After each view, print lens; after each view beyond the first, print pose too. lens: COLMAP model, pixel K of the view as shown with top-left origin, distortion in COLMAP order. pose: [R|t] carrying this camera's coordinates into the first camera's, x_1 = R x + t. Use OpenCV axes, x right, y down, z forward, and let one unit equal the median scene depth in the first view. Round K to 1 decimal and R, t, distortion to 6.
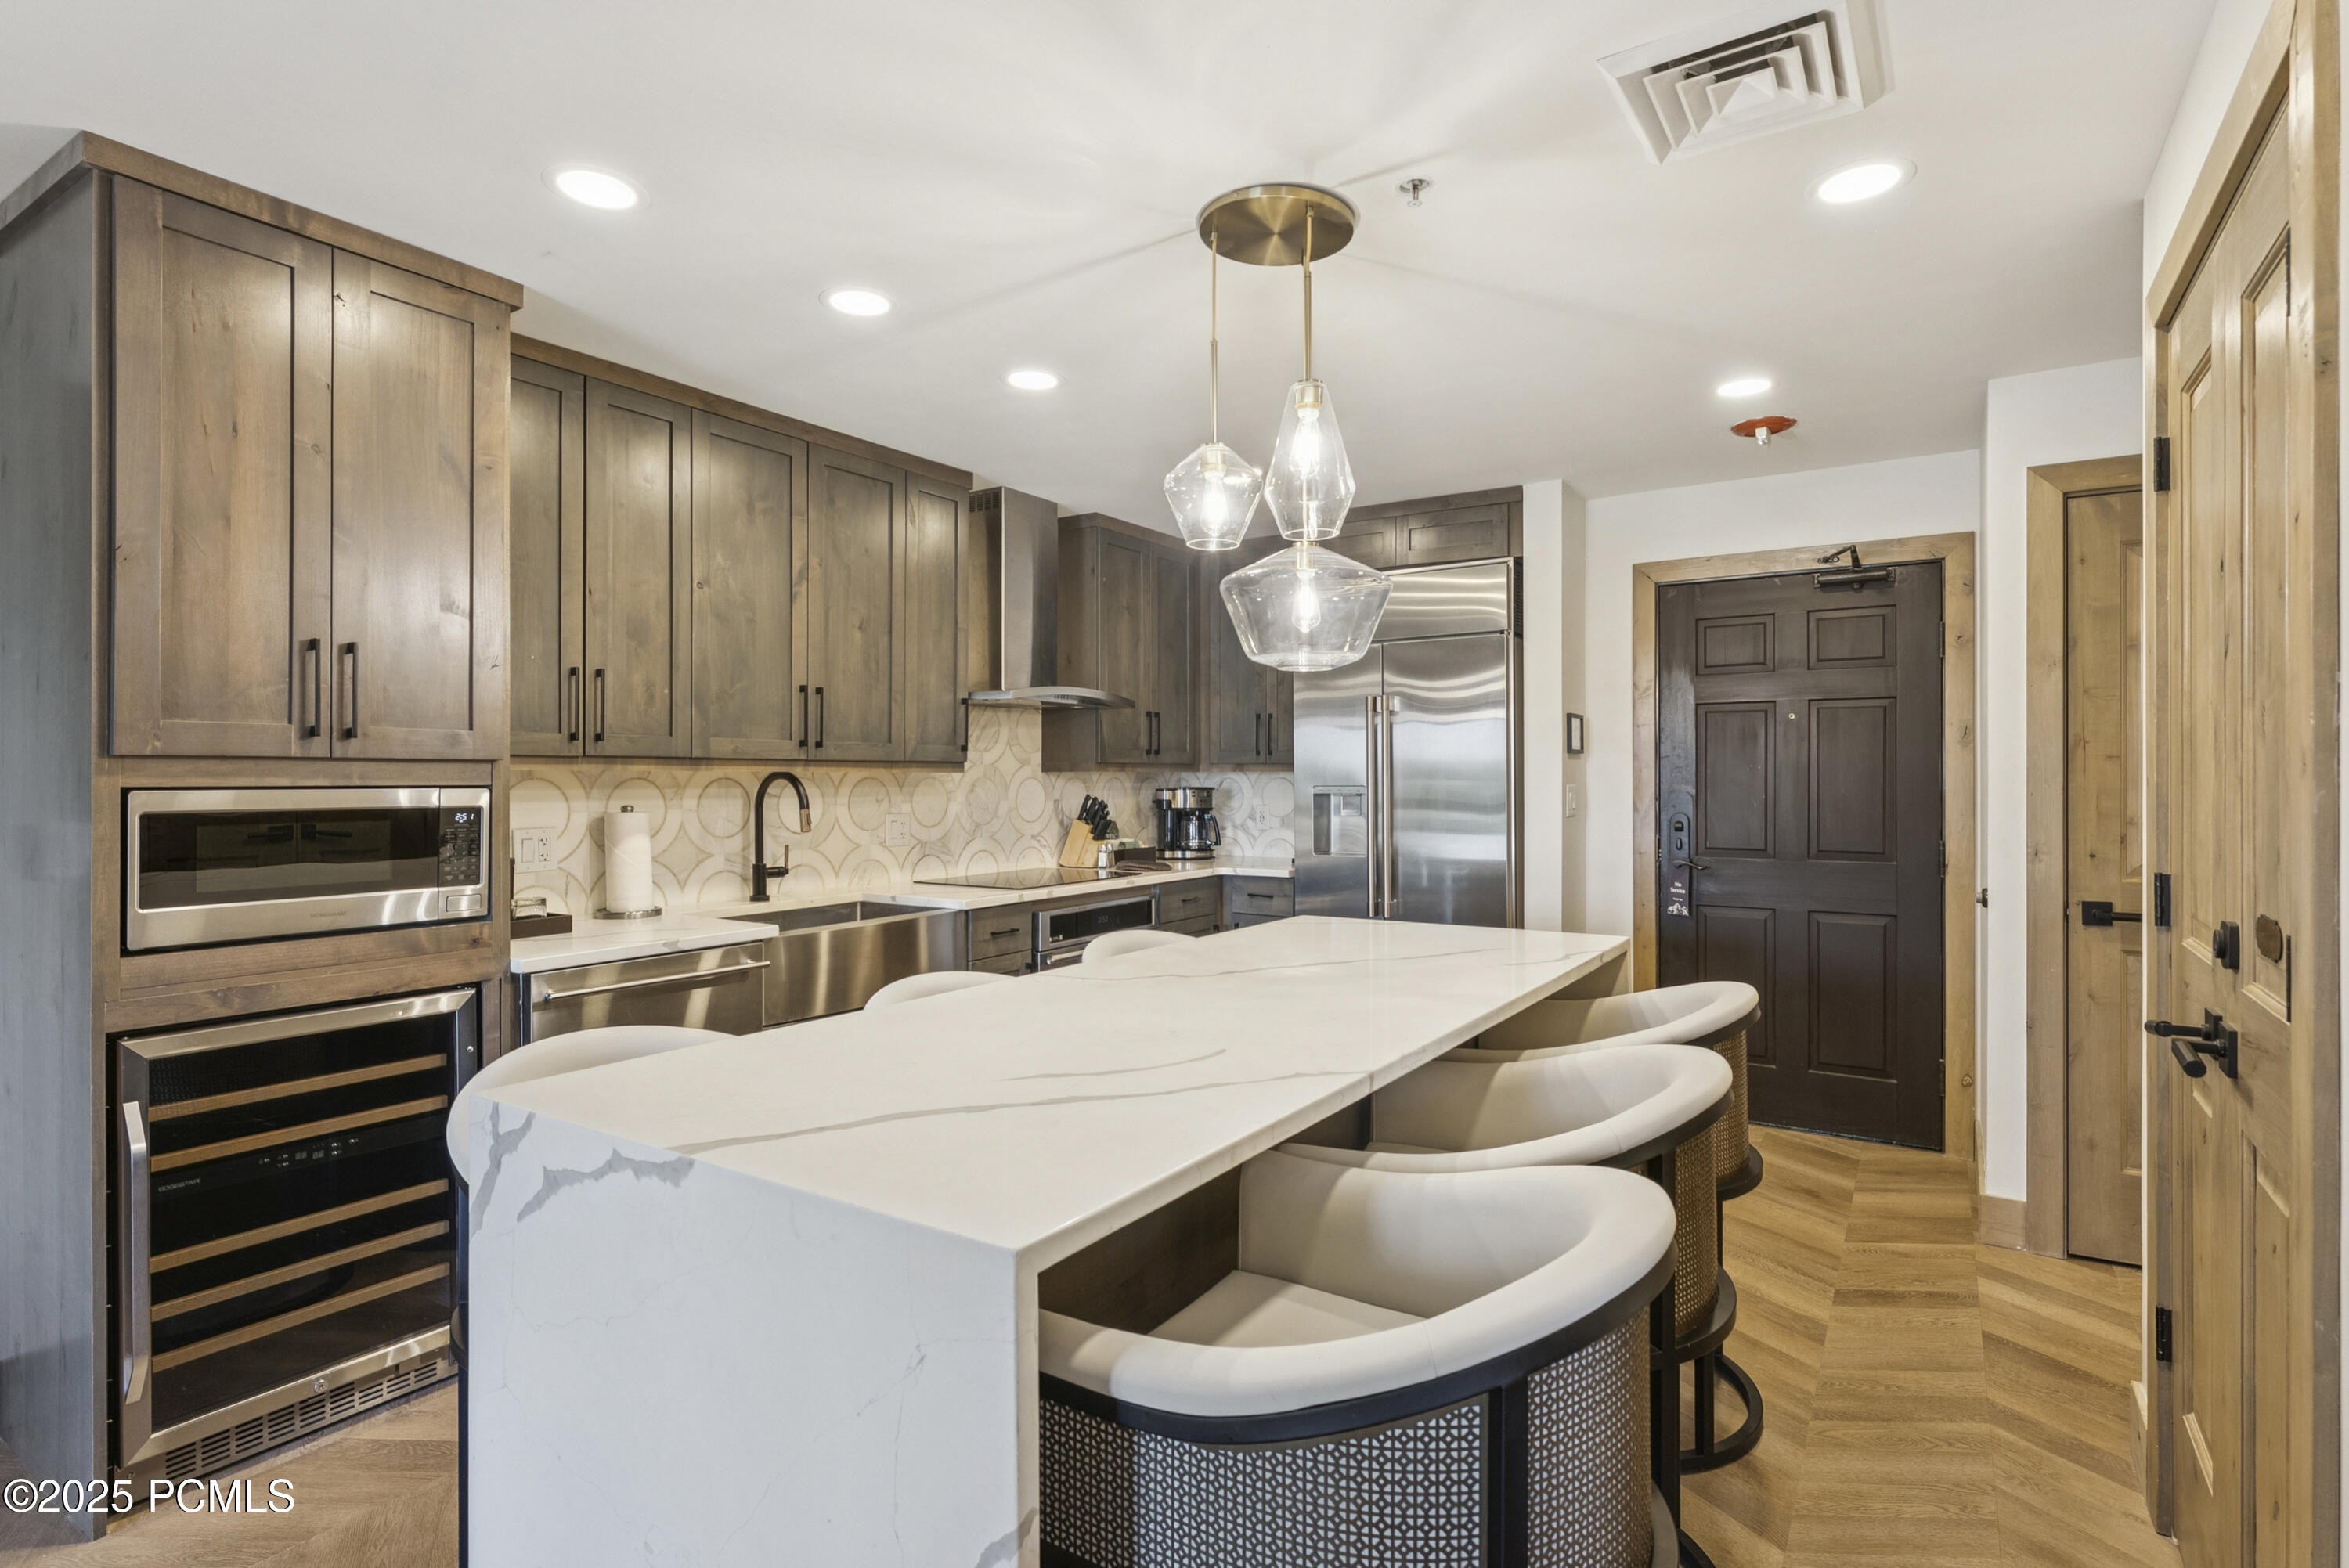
lens RADIAL K [[1161.1, 0, 1174.5], [0, 1161.1, 784.0], [0, 0, 1]] dist [-0.002322, -0.000396]
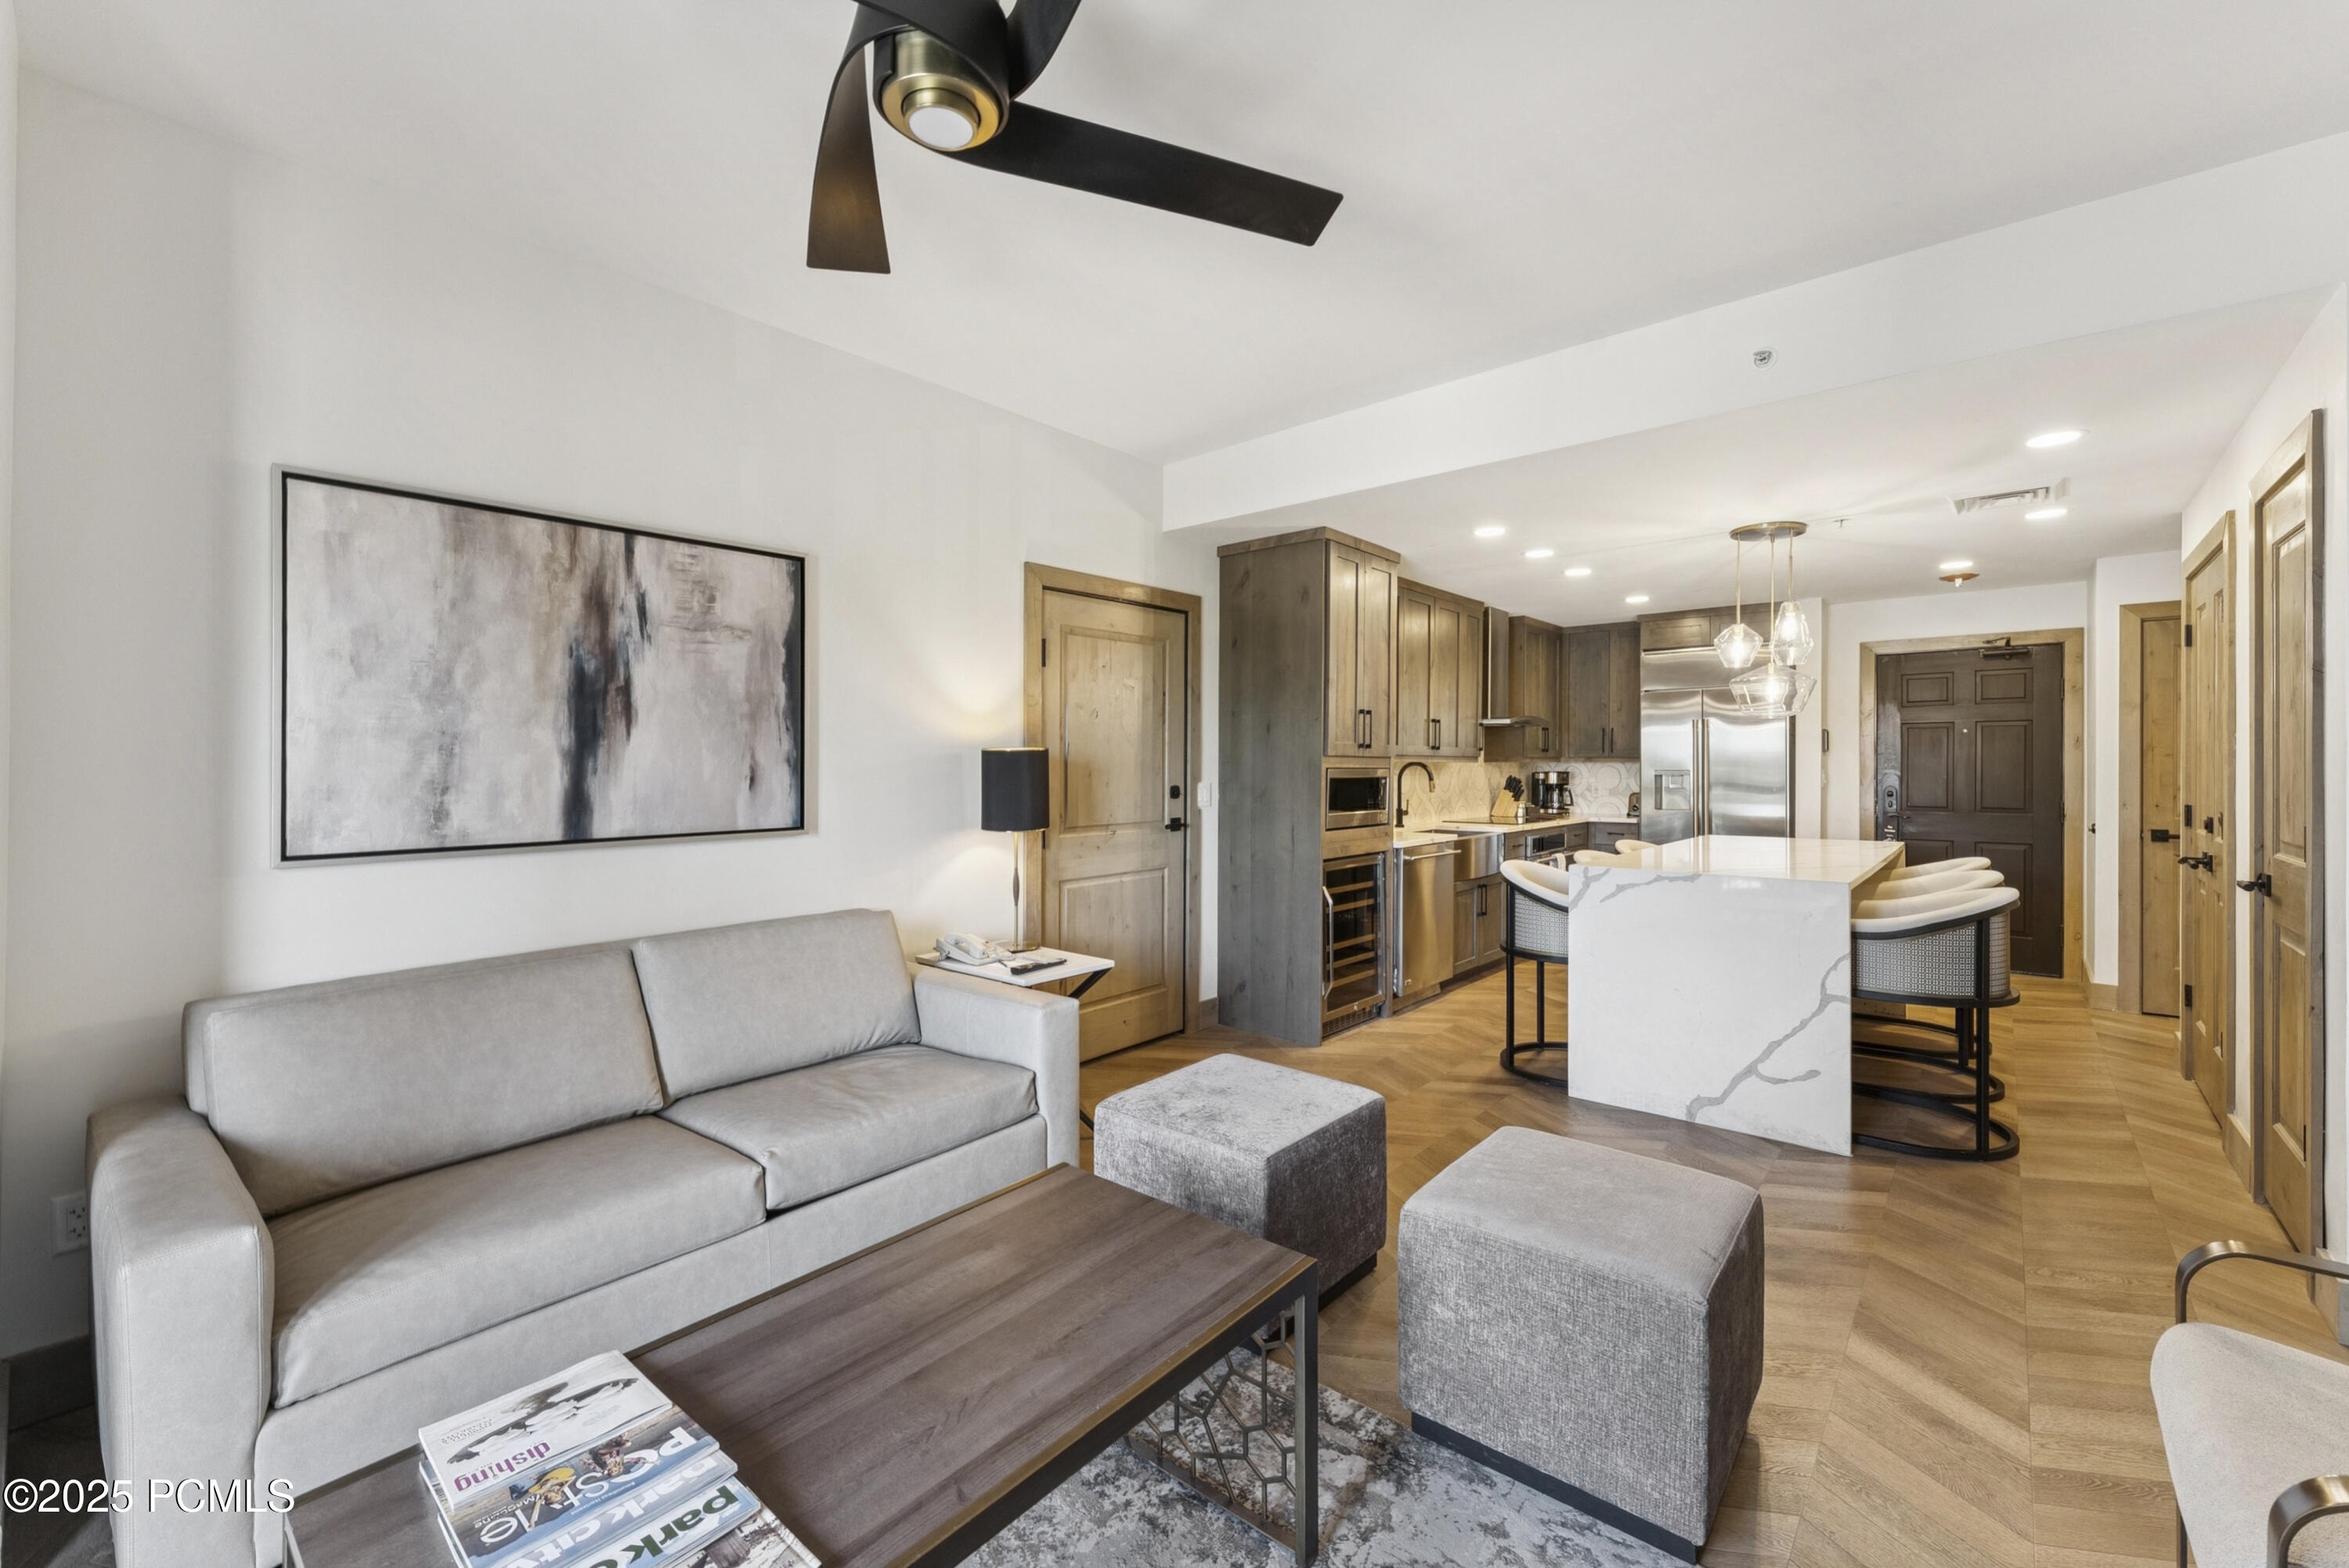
lens RADIAL K [[958.6, 0, 1177.7], [0, 958.6, 771.6], [0, 0, 1]] dist [0.000210, -0.000019]
pose [[0.991556, 0.002356, -0.129656, -0.585871], [-0.002358, 0.999997, 0.000139, 0.007490], [0.129656, 0.000168, 0.991559, -0.752890]]
